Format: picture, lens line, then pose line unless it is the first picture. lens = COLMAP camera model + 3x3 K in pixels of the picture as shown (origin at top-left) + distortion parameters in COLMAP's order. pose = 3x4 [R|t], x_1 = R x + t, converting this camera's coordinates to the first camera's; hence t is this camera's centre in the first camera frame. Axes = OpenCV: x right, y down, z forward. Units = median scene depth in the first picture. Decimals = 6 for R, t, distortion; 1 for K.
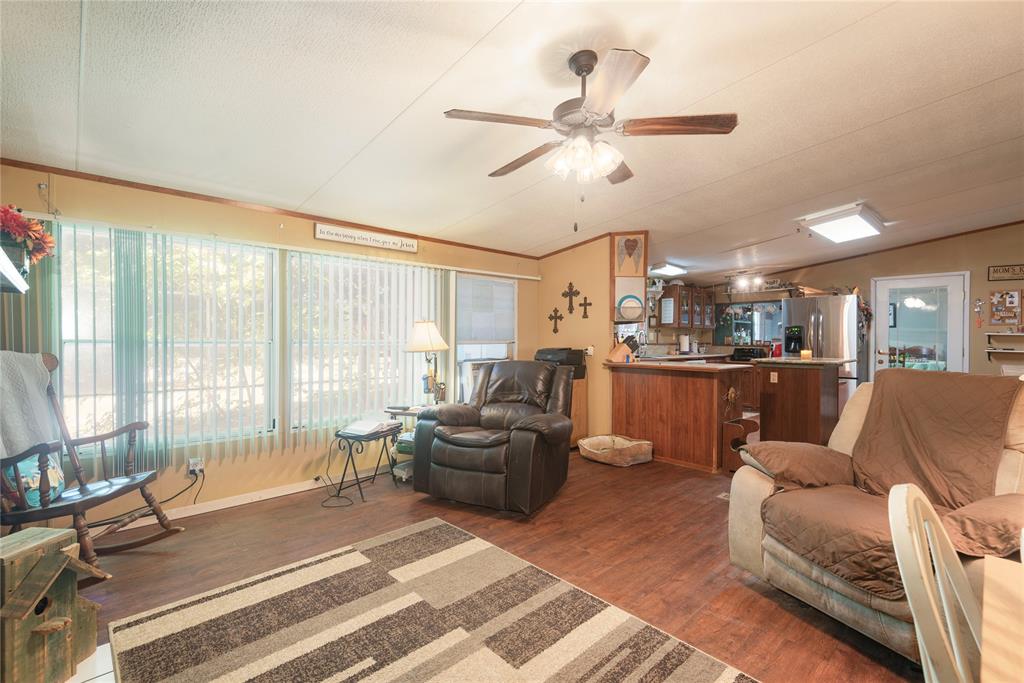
lens RADIAL K [[468.0, 0, 501.8], [0, 468.0, 339.9], [0, 0, 1]] dist [0.018698, -0.007204]
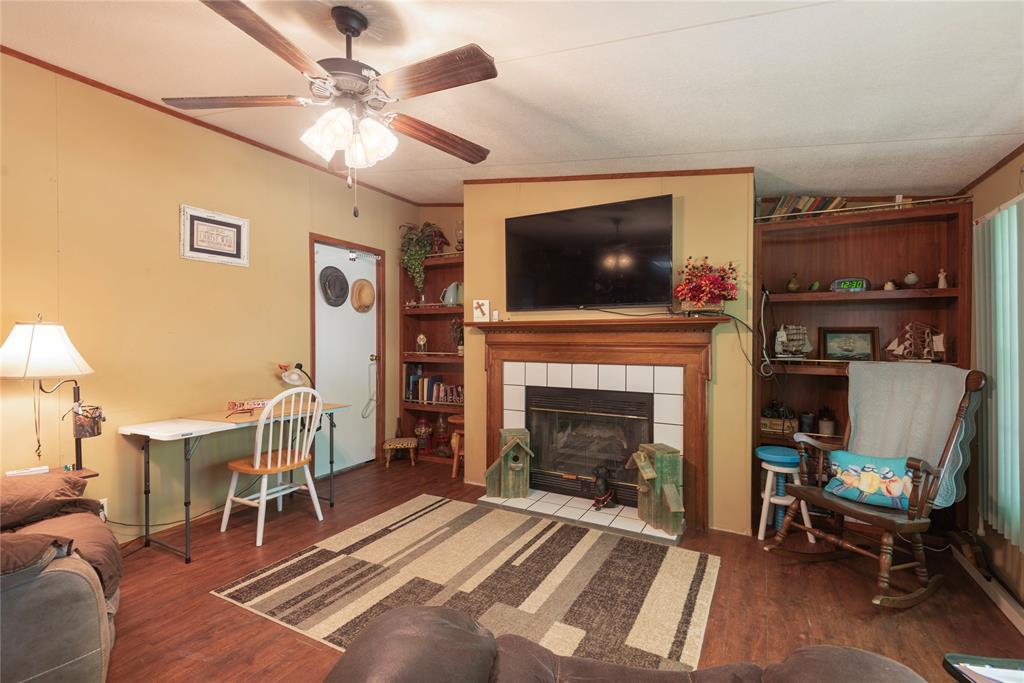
lens RADIAL K [[468.0, 0, 507.1], [0, 468.0, 339.7], [0, 0, 1]] dist [0.018698, -0.007204]
pose [[-0.951429, -0.003134, -0.307853, 0.178104], [-0.006404, 0.999933, 0.009615, -0.040222], [0.307802, 0.011119, -0.951385, 2.053105]]
